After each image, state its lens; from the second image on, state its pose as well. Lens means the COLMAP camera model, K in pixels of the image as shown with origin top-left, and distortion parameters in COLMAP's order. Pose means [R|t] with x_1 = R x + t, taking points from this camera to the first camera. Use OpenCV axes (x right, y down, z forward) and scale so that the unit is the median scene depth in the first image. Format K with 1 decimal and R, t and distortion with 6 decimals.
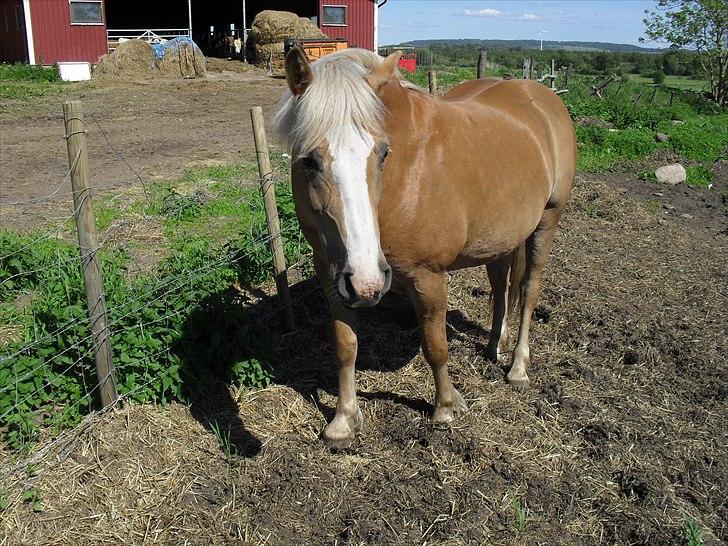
lens RADIAL K [[771.8, 0, 358.0], [0, 771.8, 274.3], [0, 0, 1]] dist [-0.227488, 0.300189]
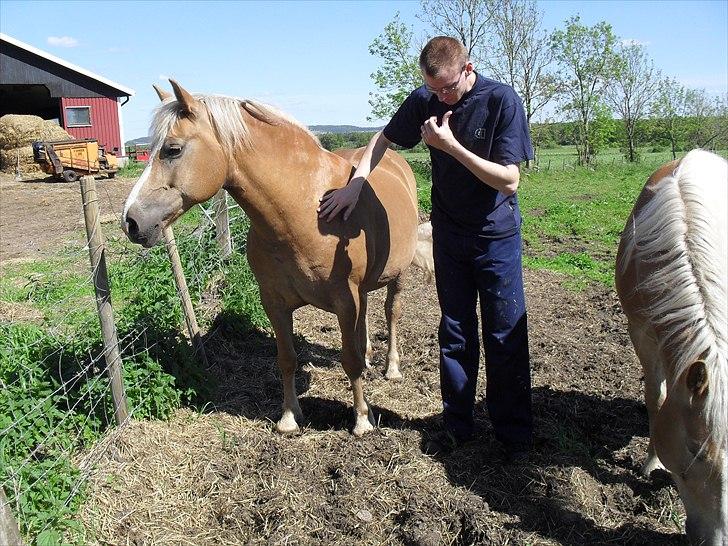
lens RADIAL K [[771.8, 0, 358.0], [0, 771.8, 274.3], [0, 0, 1]] dist [-0.227488, 0.300189]
pose [[0.939129, -0.110107, 0.325443, -0.178034], [0.146809, 0.985027, -0.090382, 0.054882], [-0.310619, 0.132659, 0.941232, -0.158293]]
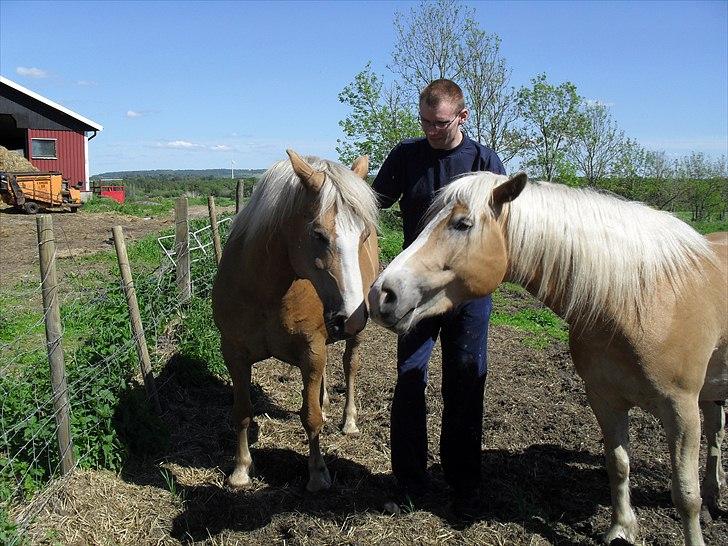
lens RADIAL K [[771.8, 0, 358.0], [0, 771.8, 274.3], [0, 0, 1]] dist [-0.227488, 0.300189]
pose [[0.924549, -0.049859, 0.377788, -0.173898], [0.111488, 0.983415, -0.143054, 0.046598], [-0.364390, 0.174379, 0.914774, -0.144921]]
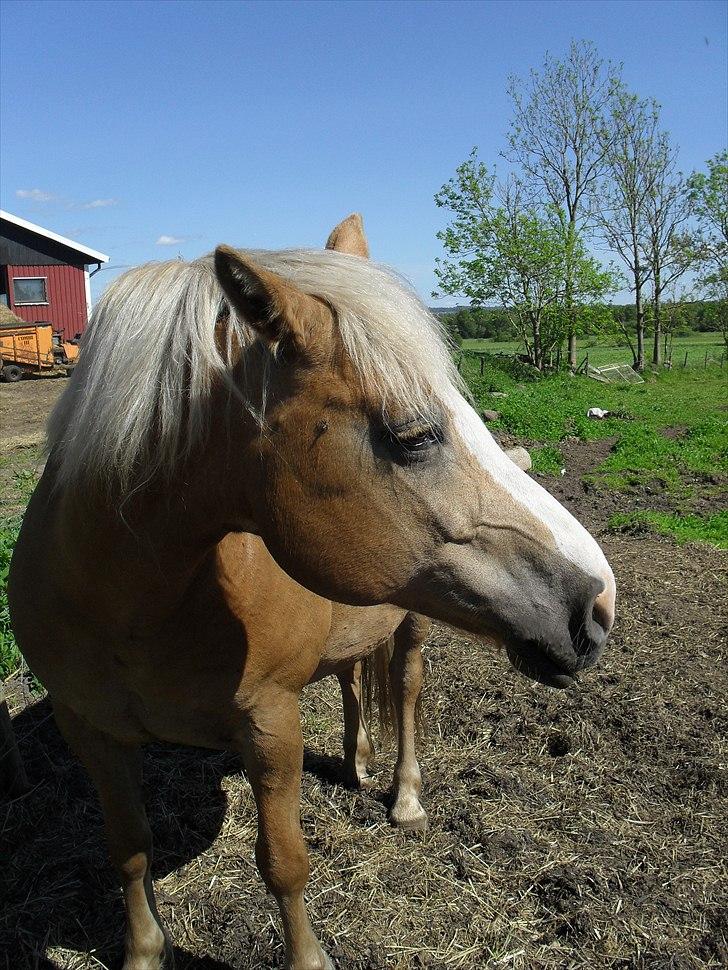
lens RADIAL K [[1028.3, 0, 359.2], [0, 1028.3, 478.8], [0, 0, 1]] dist [-0.227488, 0.300189]
pose [[0.958962, -0.093618, 0.267634, -0.015836], [0.130221, 0.983897, -0.122431, -0.026166], [-0.251863, 0.152258, 0.955710, 0.133500]]
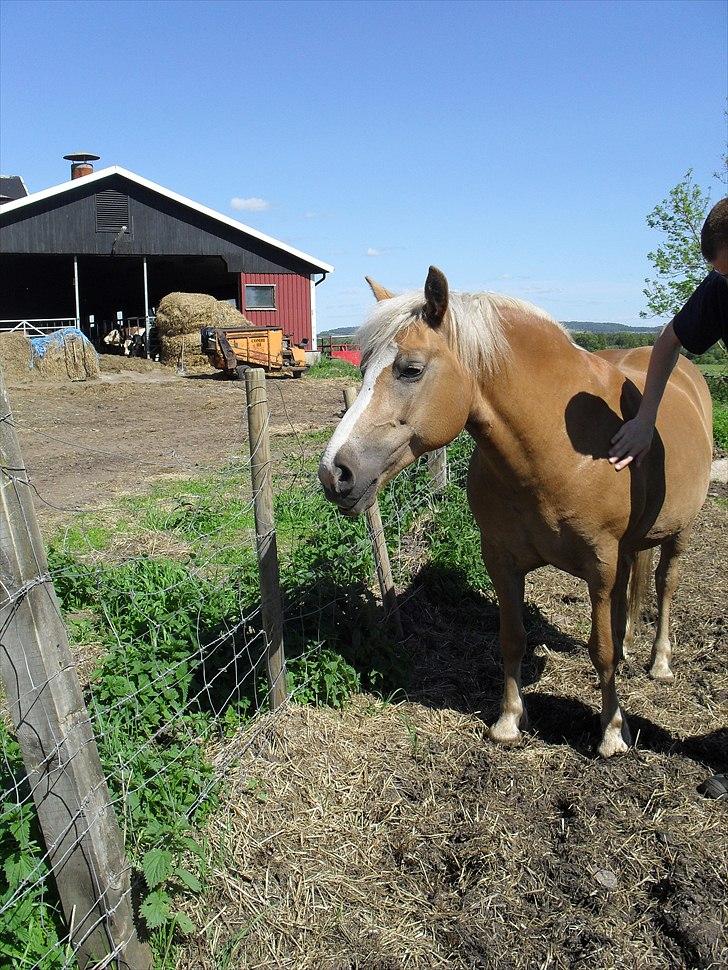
lens RADIAL K [[1028.3, 0, 359.2], [0, 1028.3, 478.8], [0, 0, 1]] dist [-0.227488, 0.300189]
pose [[0.995555, -0.037792, 0.086265, -0.170861], [0.050592, 0.987179, -0.151389, 0.050608], [-0.079438, 0.155081, 0.984703, -0.124012]]
